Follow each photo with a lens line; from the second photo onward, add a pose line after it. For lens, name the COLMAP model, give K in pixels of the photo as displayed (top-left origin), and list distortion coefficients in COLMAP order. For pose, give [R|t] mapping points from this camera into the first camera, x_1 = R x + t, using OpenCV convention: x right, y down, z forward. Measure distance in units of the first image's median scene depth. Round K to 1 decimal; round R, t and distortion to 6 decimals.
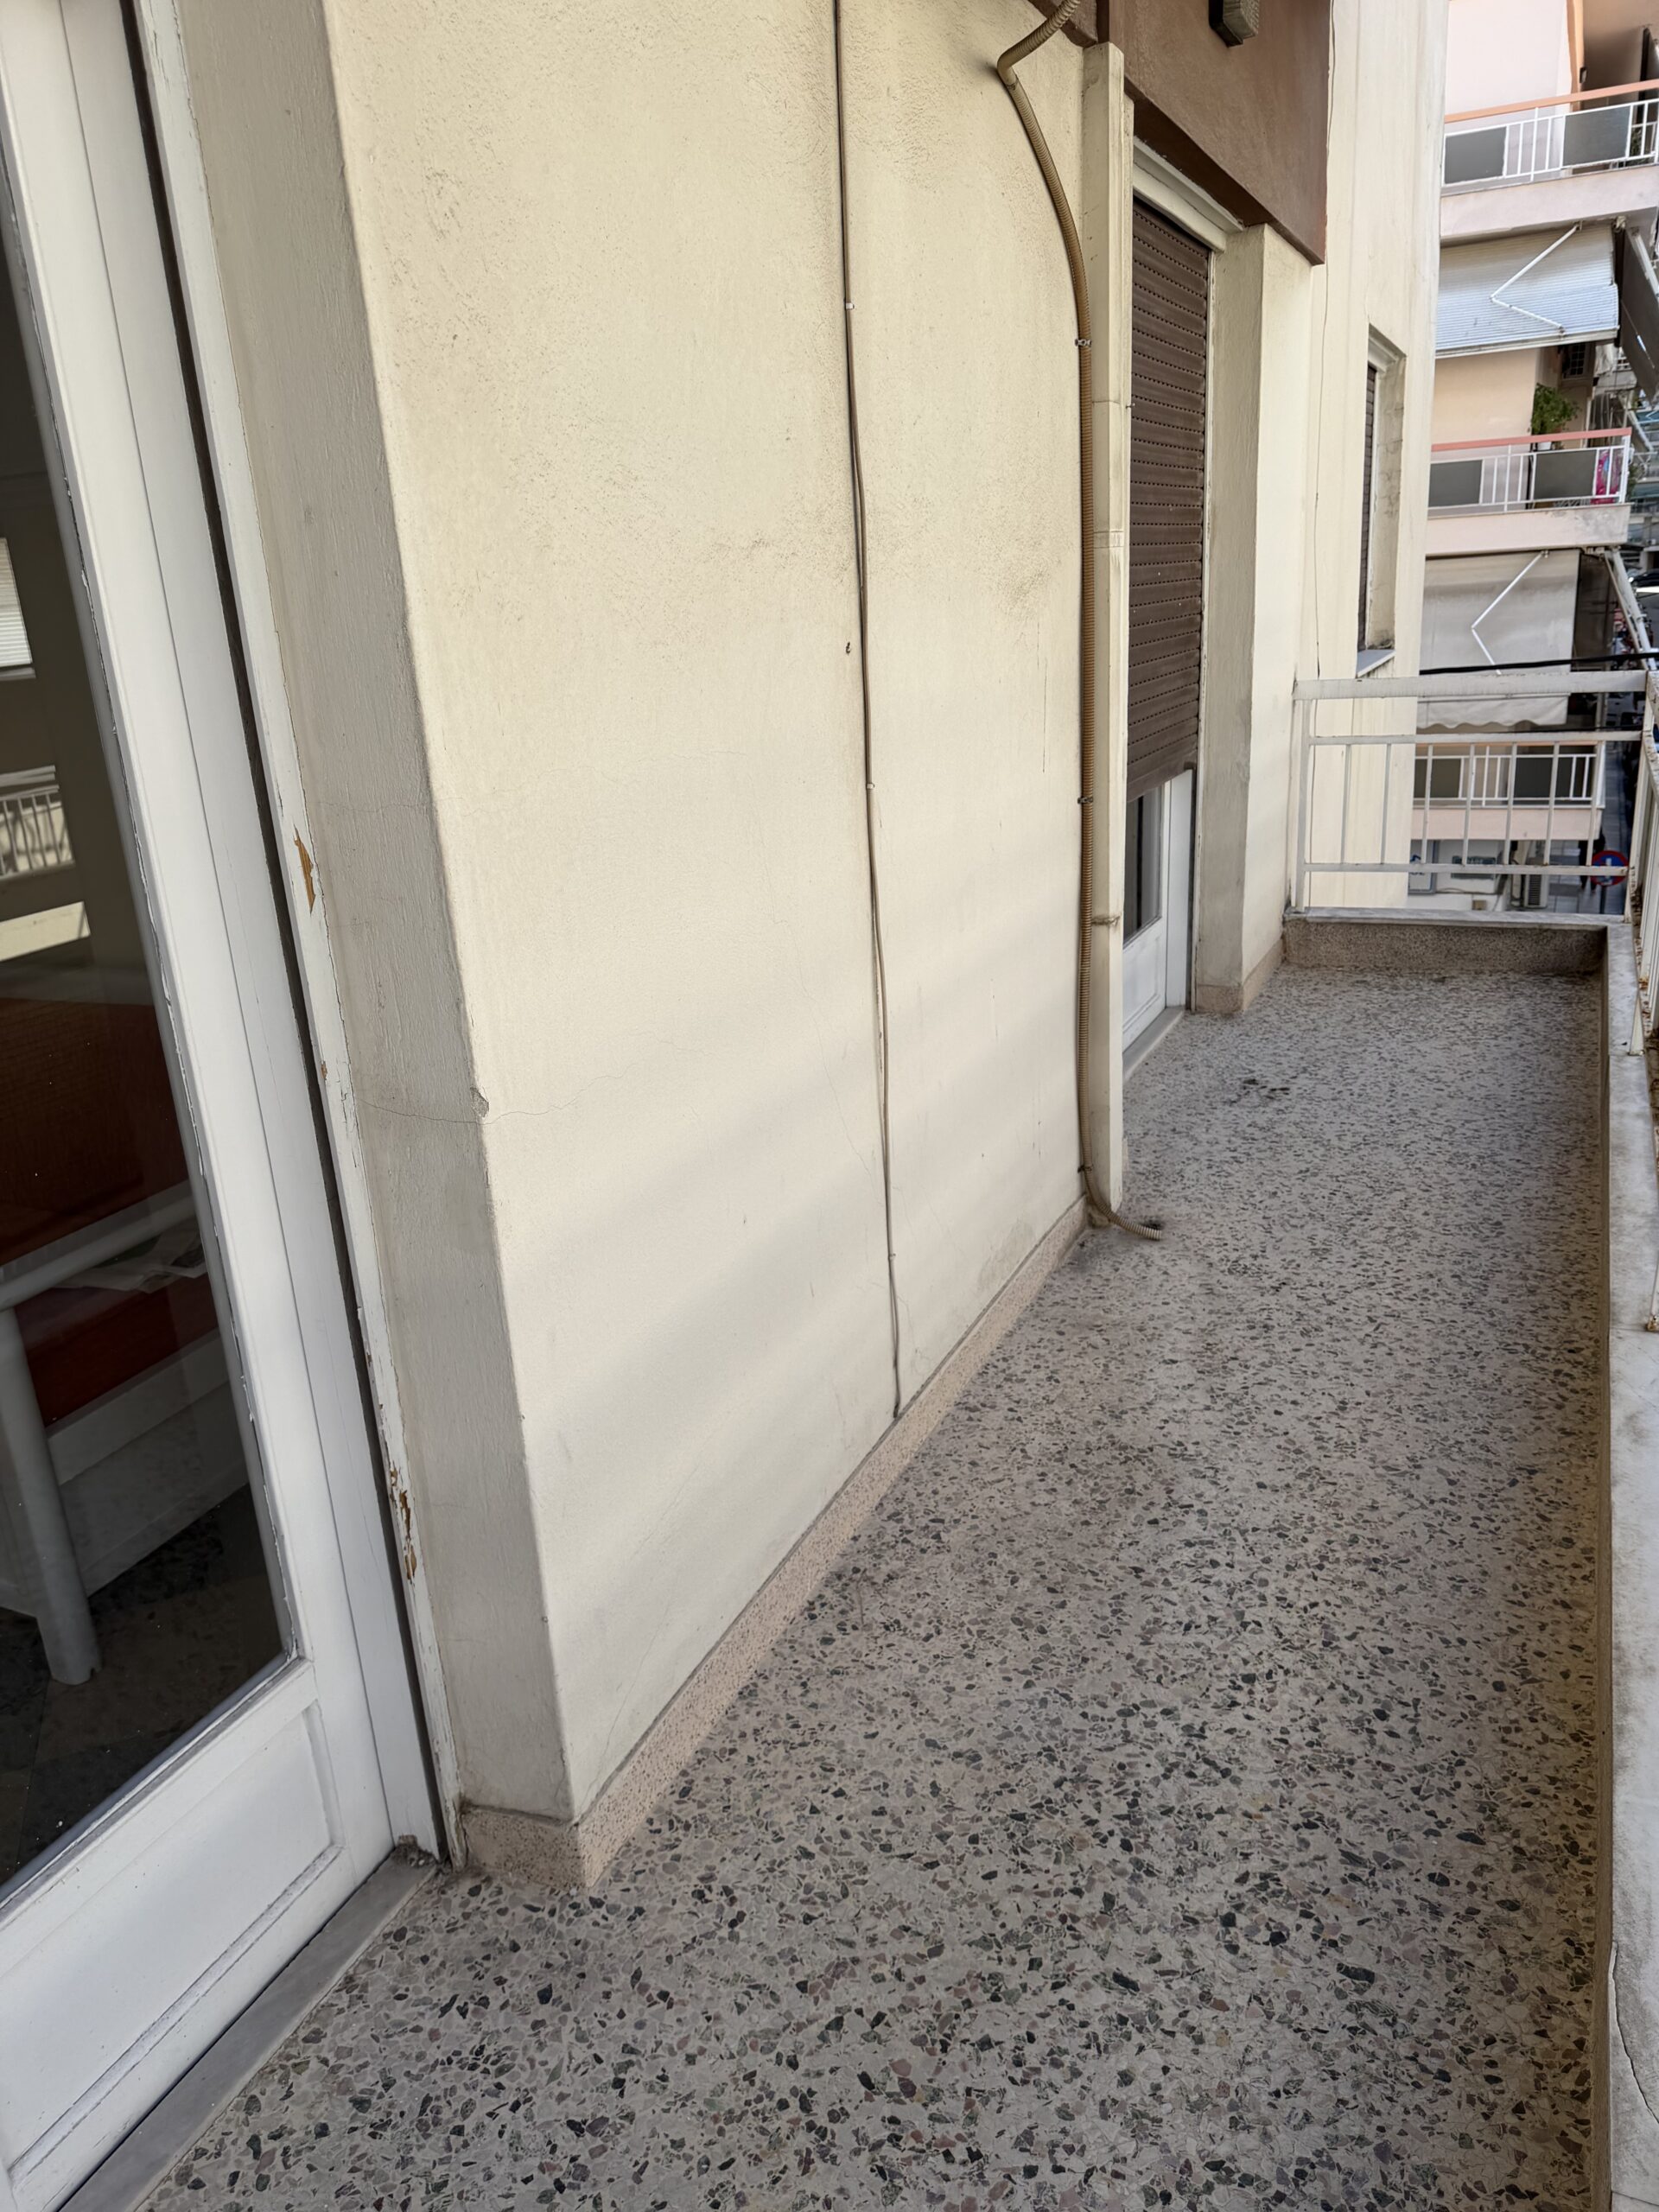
lens RADIAL K [[1532.7, 0, 831.8], [0, 1532.7, 1091.8], [0, 0, 1]] dist [0.033579, -0.057748]
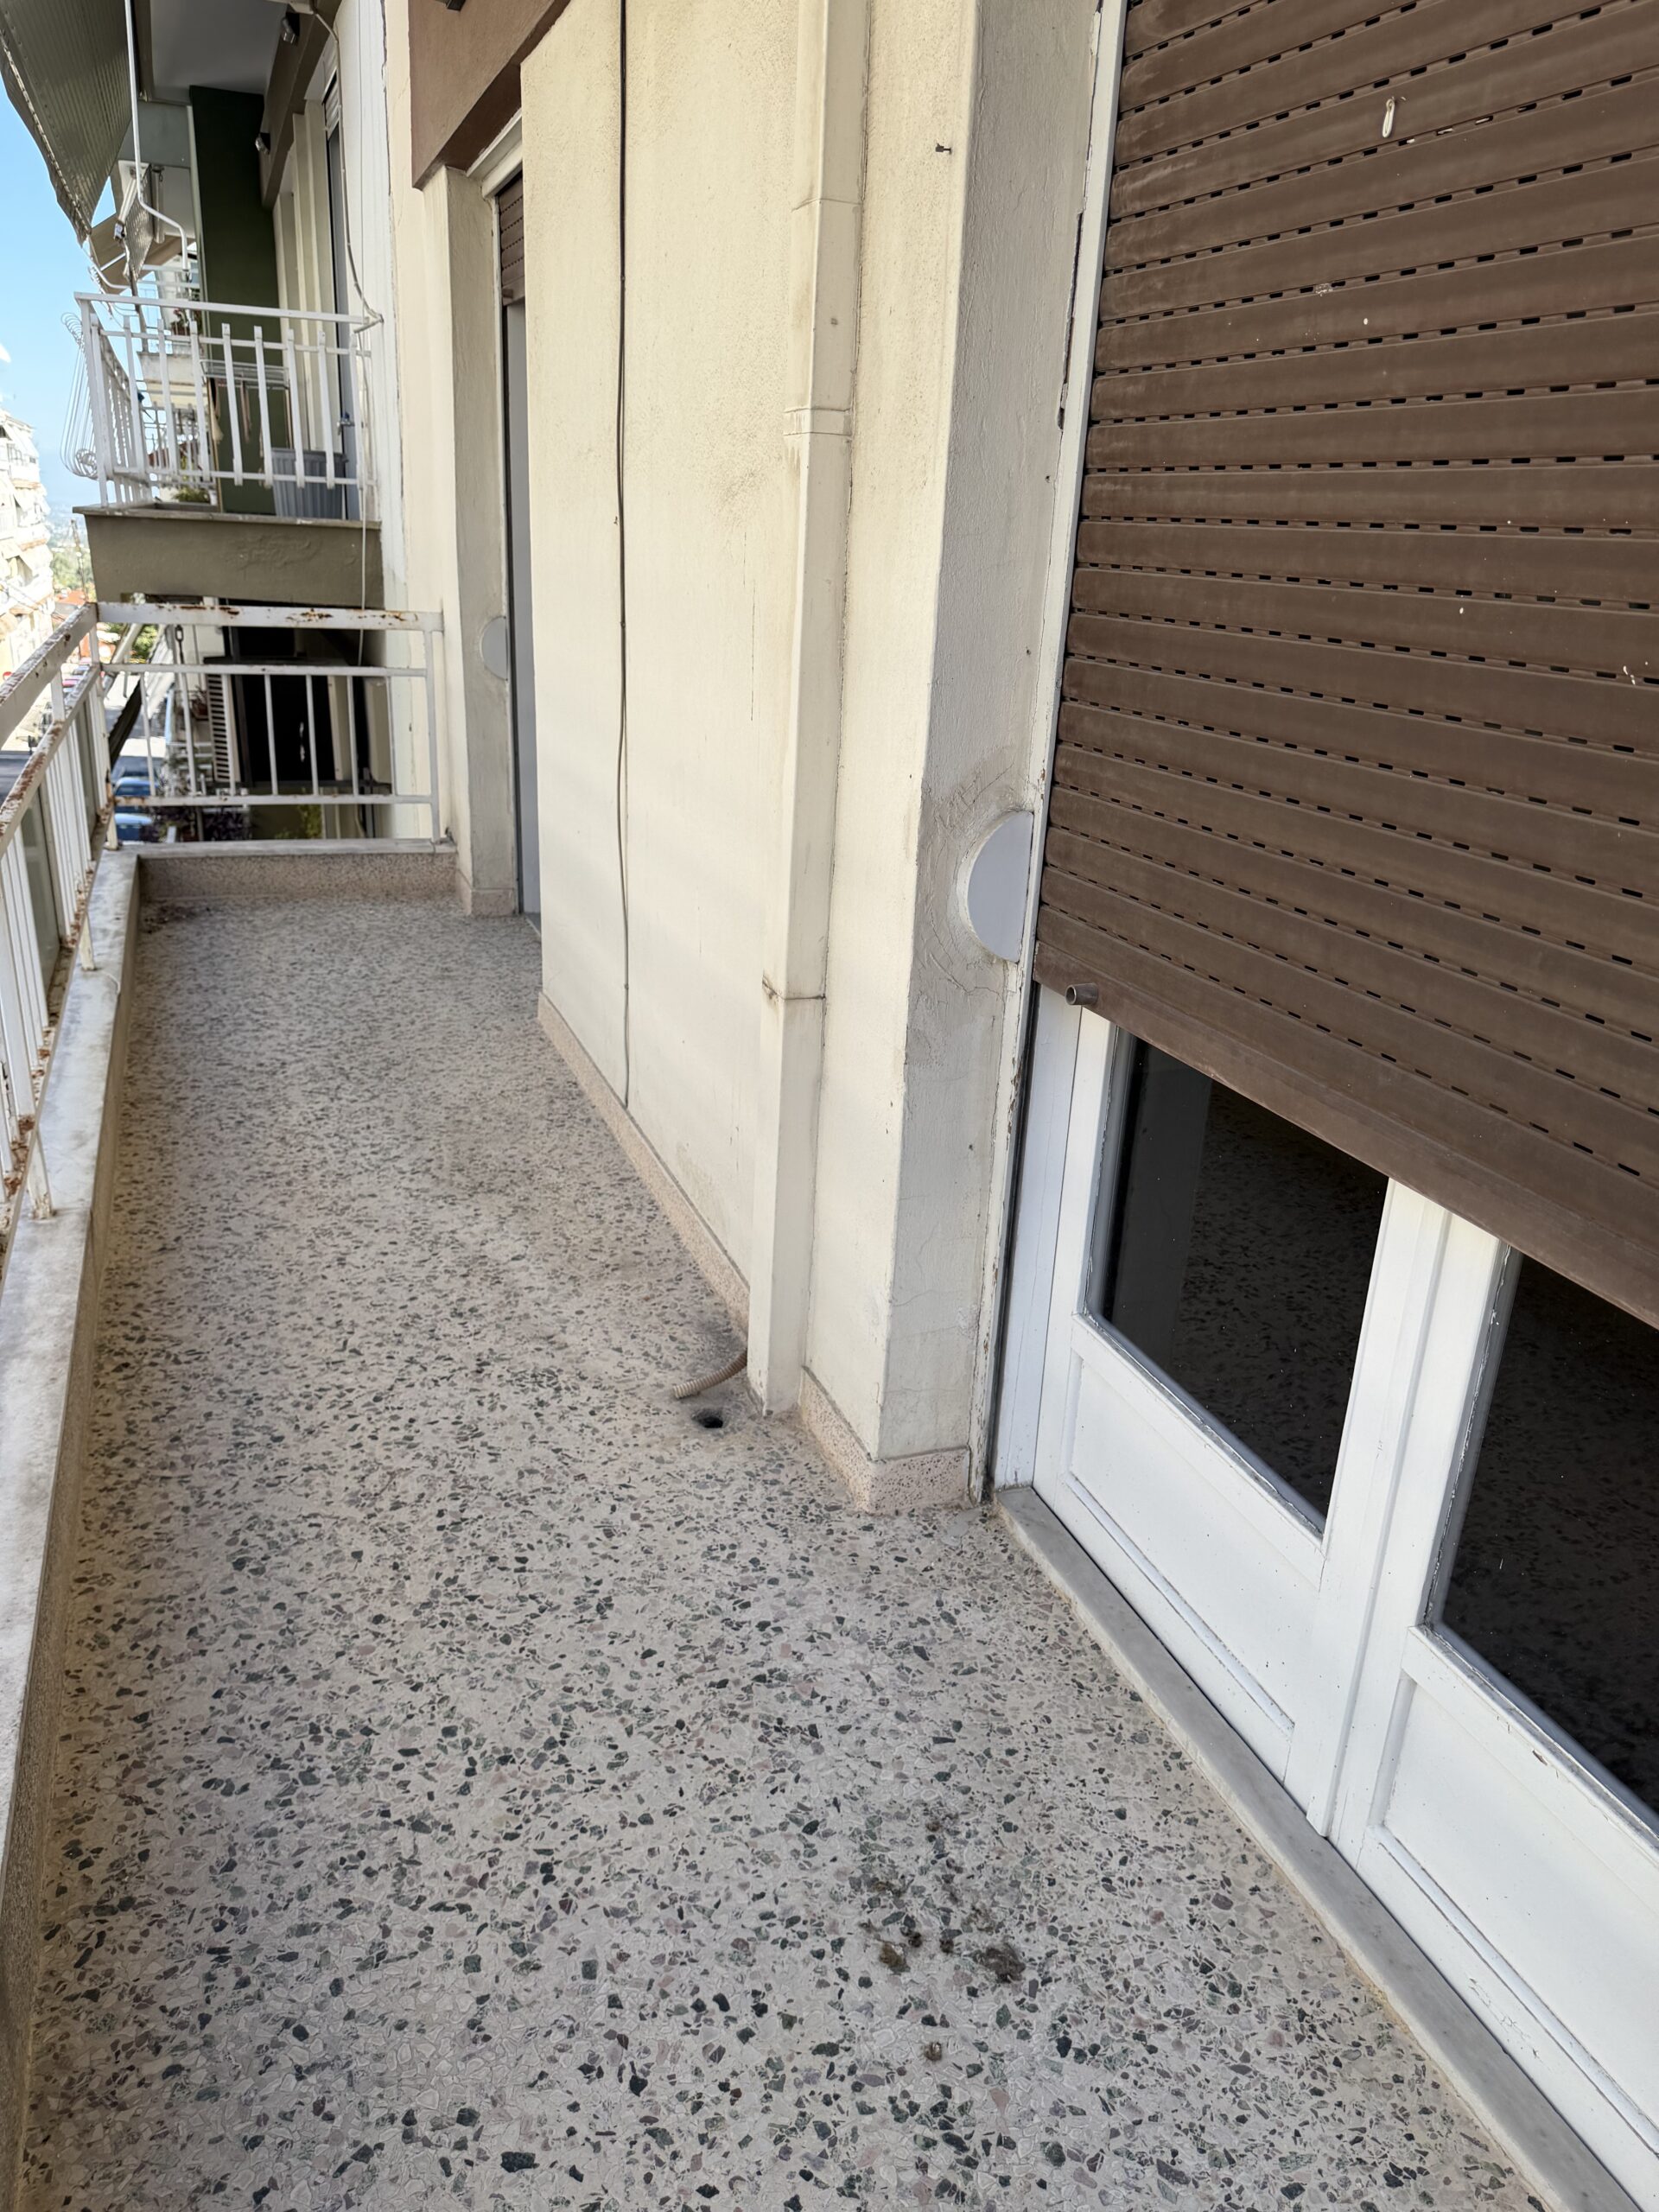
lens RADIAL K [[1532.7, 0, 834.2], [0, 1532.7, 1095.6], [0, 0, 1]] dist [0.033579, -0.057748]
pose [[-0.685693, 0.262527, -0.678900, 0.709247], [-0.256484, 0.785730, 0.562889, -0.513947], [0.681206, 0.560096, -0.471435, 1.498500]]
